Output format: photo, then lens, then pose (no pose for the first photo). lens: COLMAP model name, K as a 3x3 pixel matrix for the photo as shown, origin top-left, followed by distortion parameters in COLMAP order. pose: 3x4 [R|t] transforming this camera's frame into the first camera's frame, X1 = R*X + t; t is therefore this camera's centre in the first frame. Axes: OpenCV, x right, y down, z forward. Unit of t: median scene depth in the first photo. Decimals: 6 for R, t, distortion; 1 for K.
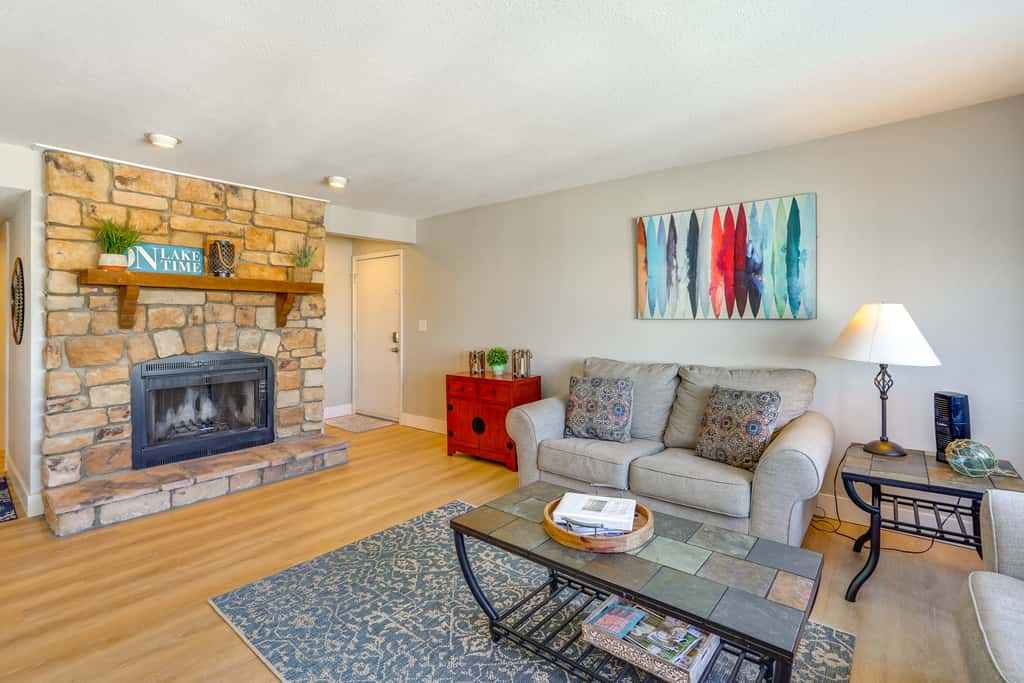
lens RADIAL K [[475.5, 0, 498.5], [0, 475.5, 322.2], [0, 0, 1]] dist [-0.014772, 0.000595]
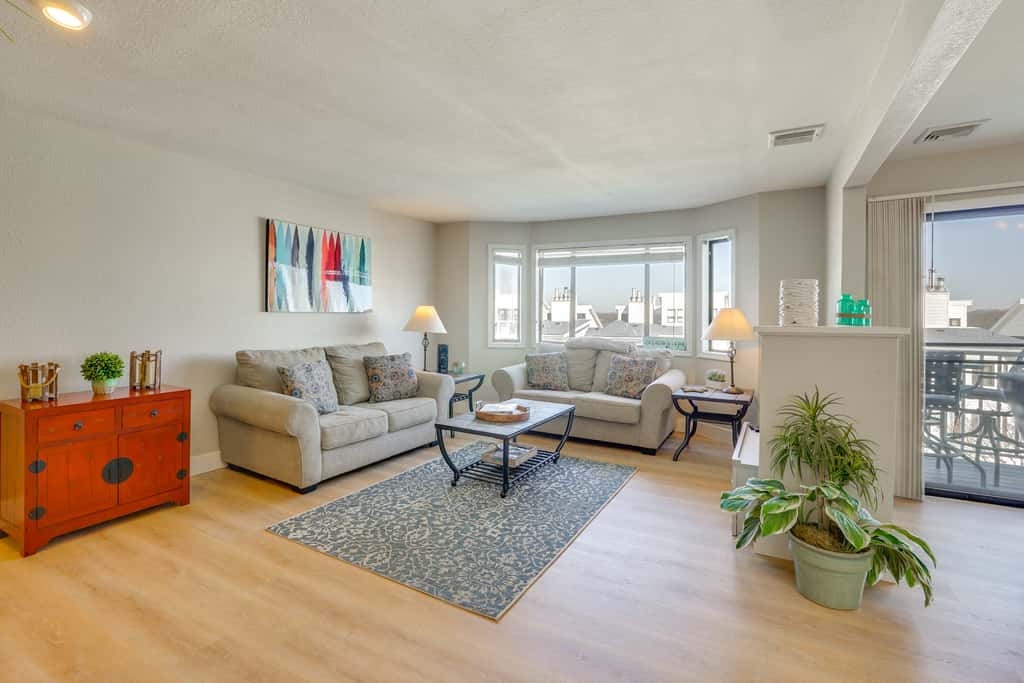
lens RADIAL K [[475.5, 0, 500.6], [0, 475.5, 313.7], [0, 0, 1]] dist [-0.014772, 0.000595]
pose [[-0.168925, 0.001845, 0.985627, -0.965939], [-0.002041, 0.999995, -0.002222, -0.000023], [-0.985627, -0.002387, -0.168921, 0.729443]]
